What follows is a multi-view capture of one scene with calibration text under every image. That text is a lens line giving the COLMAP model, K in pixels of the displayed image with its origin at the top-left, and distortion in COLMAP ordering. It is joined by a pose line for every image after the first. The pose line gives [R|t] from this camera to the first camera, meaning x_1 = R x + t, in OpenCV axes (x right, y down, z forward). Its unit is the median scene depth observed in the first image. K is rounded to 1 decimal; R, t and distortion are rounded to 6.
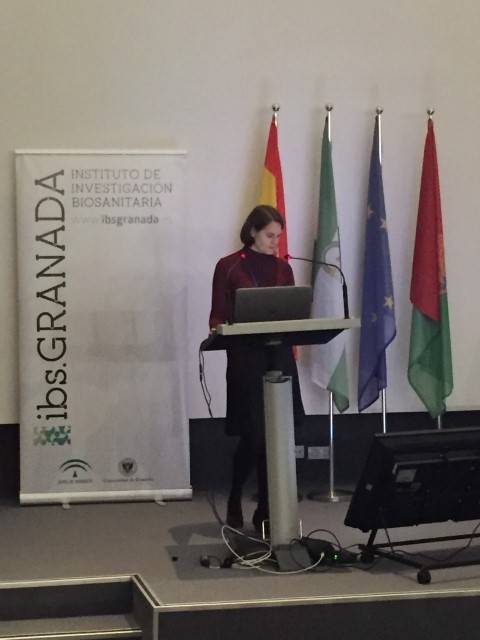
lens RADIAL K [[1564.5, 0, 239.5], [0, 1564.5, 319.6], [0, 0, 1]] dist [0.225972, 0.000000]
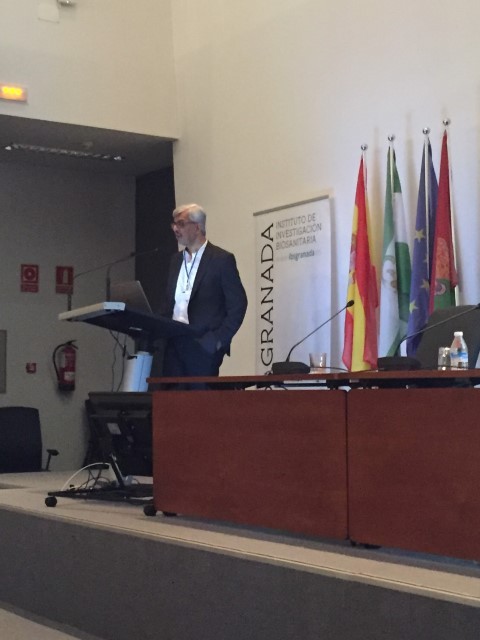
lens RADIAL K [[1231.7, 0, 241.3], [0, 1231.7, 321.0], [0, 0, 1]] dist [0.159068, 0.000000]
pose [[0.375834, -0.043992, -0.925642, 0.851640], [0.002406, 0.998916, -0.046497, 0.037403], [0.926684, 0.015248, 0.375532, 0.580812]]
